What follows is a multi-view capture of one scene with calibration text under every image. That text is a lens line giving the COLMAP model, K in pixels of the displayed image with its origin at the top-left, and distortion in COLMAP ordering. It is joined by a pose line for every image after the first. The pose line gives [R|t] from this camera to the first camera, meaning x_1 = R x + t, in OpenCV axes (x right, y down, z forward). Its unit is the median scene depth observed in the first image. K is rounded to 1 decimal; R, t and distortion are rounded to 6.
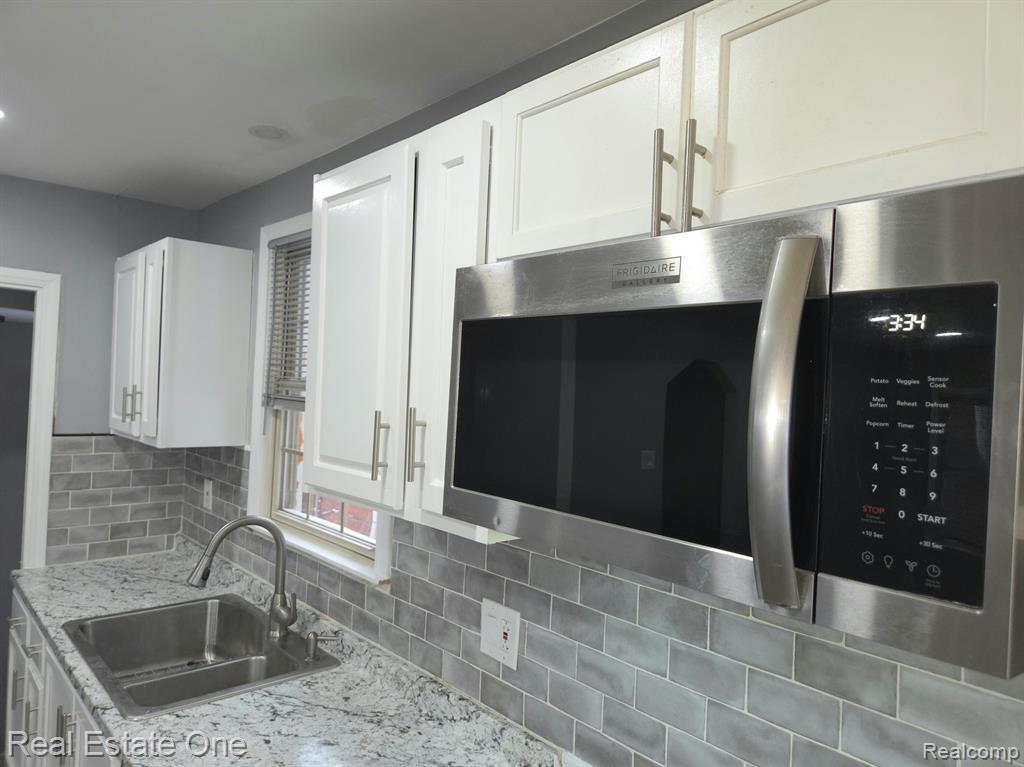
lens RADIAL K [[699.6, 0, 506.2], [0, 699.6, 381.3], [0, 0, 1]] dist [0.060317, -0.048152]
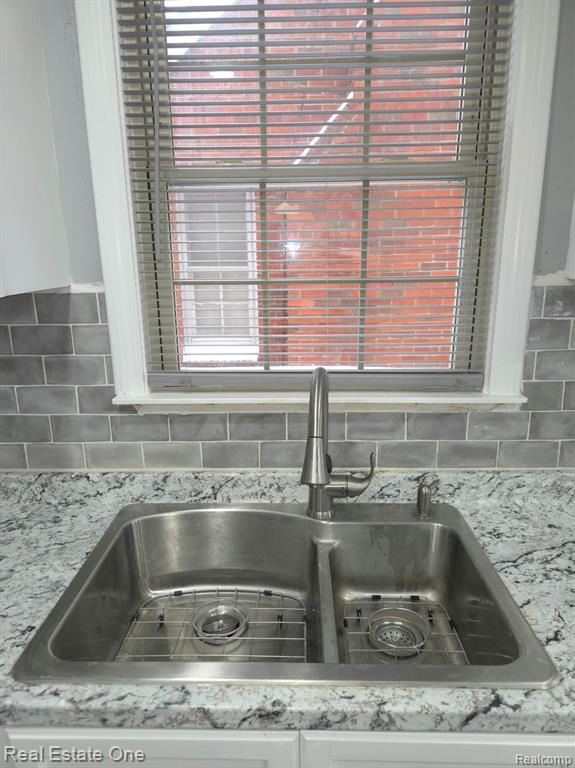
lens RADIAL K [[524.7, 0, 284.6], [0, 524.7, 377.4], [0, 0, 1]] dist [0.060317, -0.048152]
pose [[0.681858, -0.224553, 0.696165, -0.686264], [0.037536, 0.961202, 0.273278, 0.057428], [-0.730521, -0.160206, 0.663833, 0.650855]]
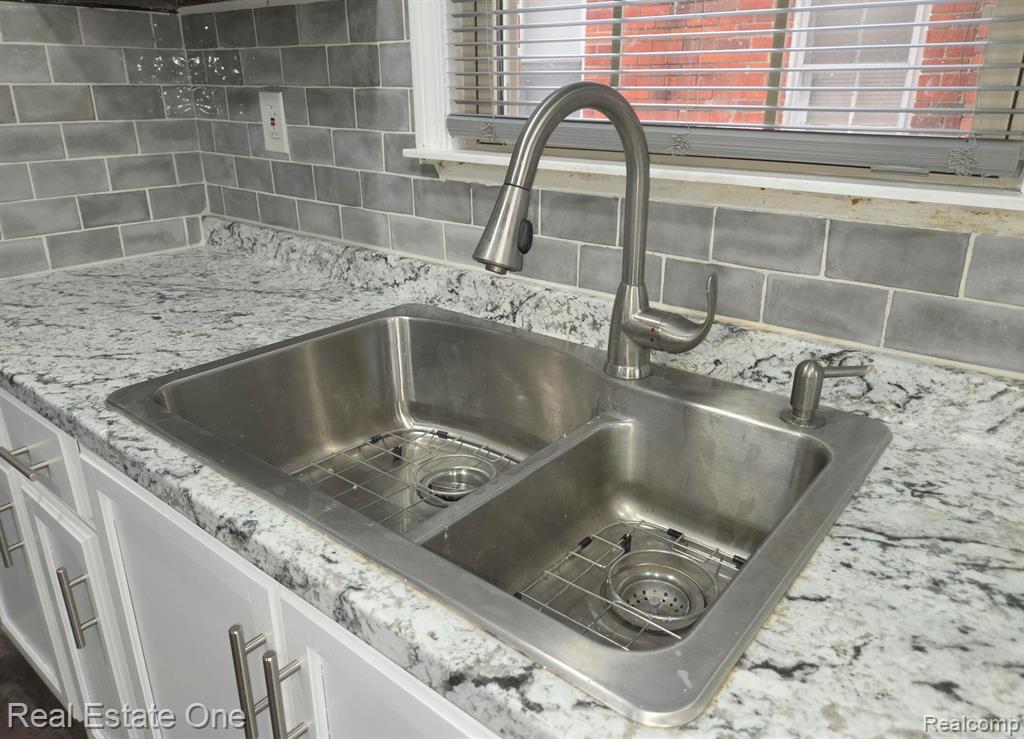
lens RADIAL K [[718.8, 0, 521.0], [0, 718.8, 340.7], [0, 0, 1]] dist [0.039434, -0.018841]
pose [[0.985431, -0.095798, 0.140533, -0.434825], [0.041645, 0.937038, 0.346736, 0.172637], [-0.164901, -0.335832, 0.927375, 0.576258]]
